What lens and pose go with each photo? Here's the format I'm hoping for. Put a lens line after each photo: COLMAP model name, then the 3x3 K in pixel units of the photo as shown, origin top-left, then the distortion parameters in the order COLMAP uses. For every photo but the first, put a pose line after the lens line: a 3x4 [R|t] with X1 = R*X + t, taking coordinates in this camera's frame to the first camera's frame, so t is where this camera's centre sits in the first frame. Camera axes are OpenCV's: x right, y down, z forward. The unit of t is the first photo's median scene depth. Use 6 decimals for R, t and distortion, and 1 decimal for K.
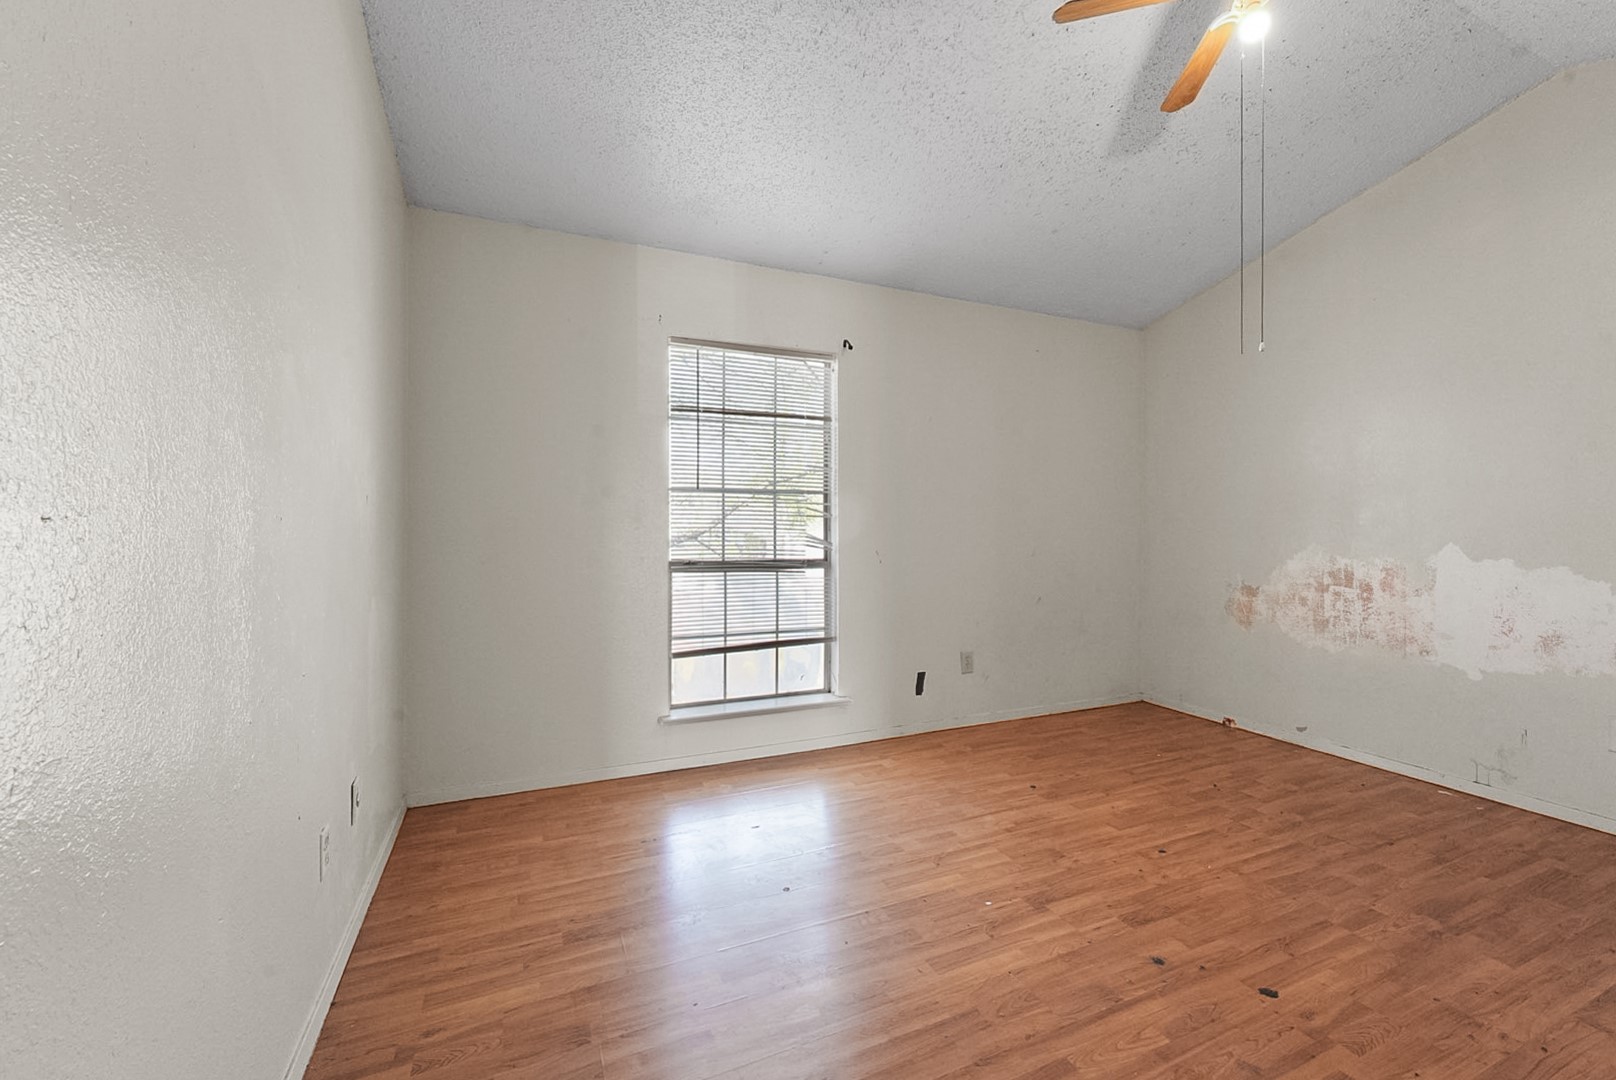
lens RADIAL K [[652.2, 0, 808.0], [0, 652.2, 540.0], [0, 0, 1]] dist [0.000454, 0.000235]
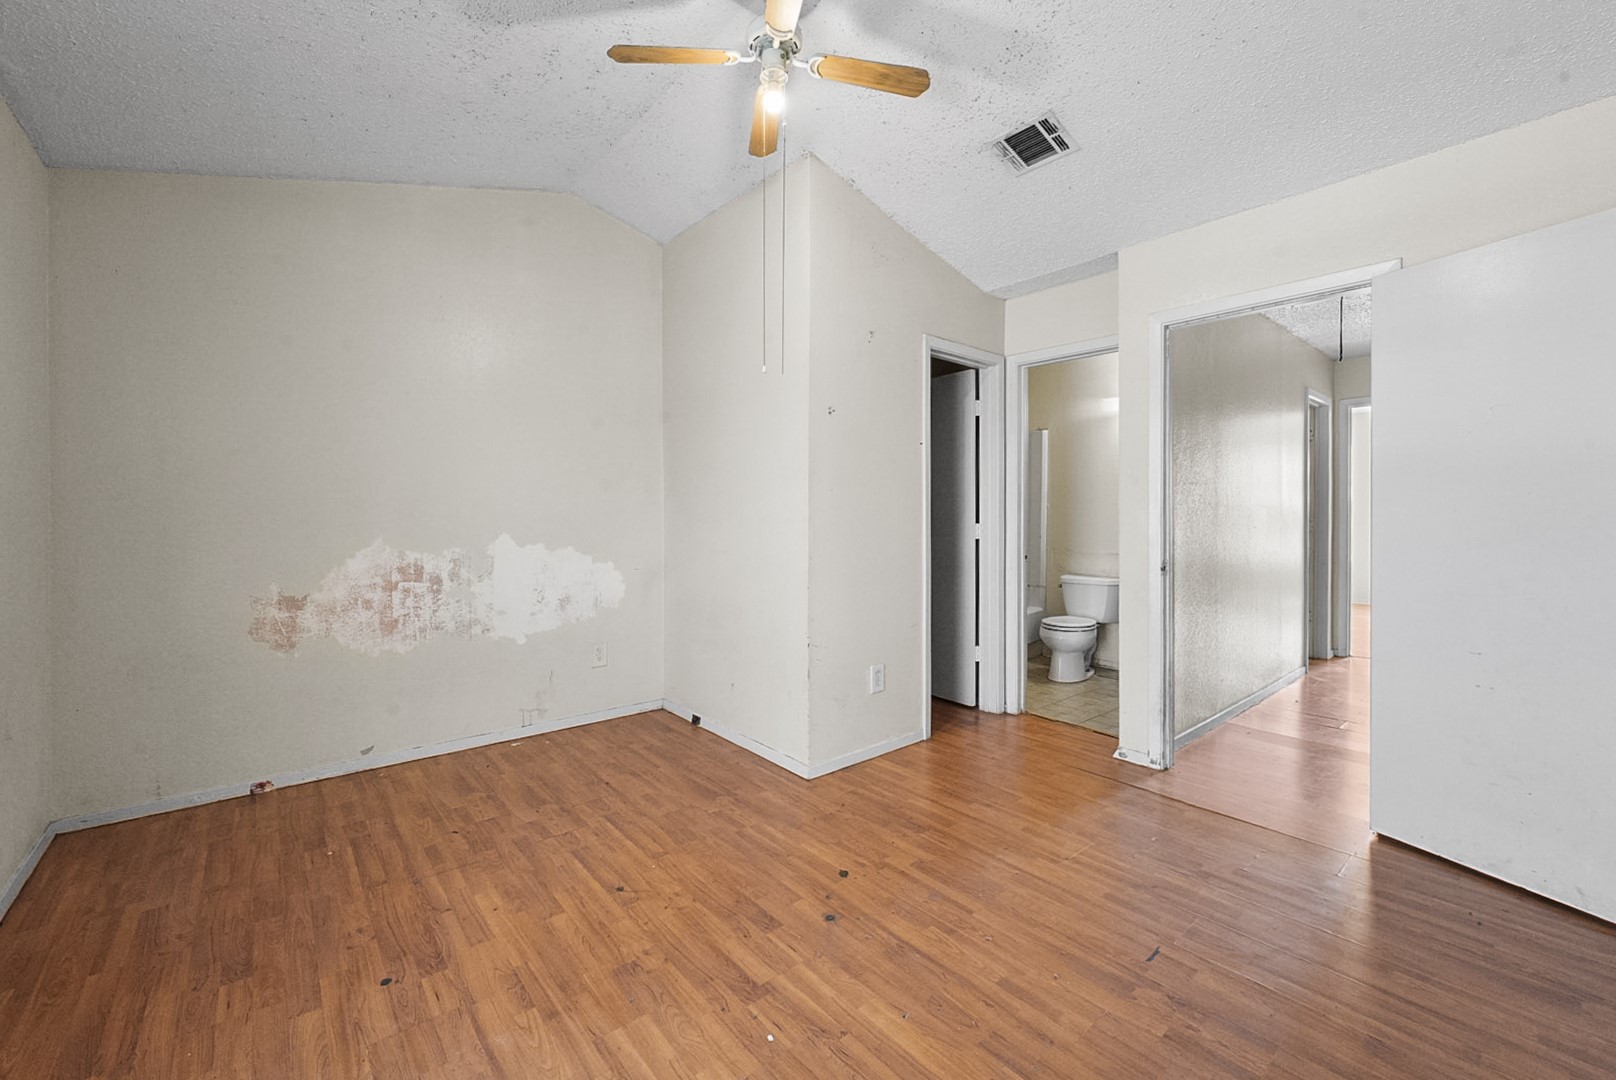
lens RADIAL K [[655.6, 0, 809.8], [0, 655.6, 518.2], [0, 0, 1]] dist [-0.002200, -0.000266]
pose [[-0.283998, -0.005255, 0.958811, -0.292040], [0.021994, 0.999686, 0.011993, -0.022846], [-0.958573, 0.024495, -0.283793, 0.768321]]
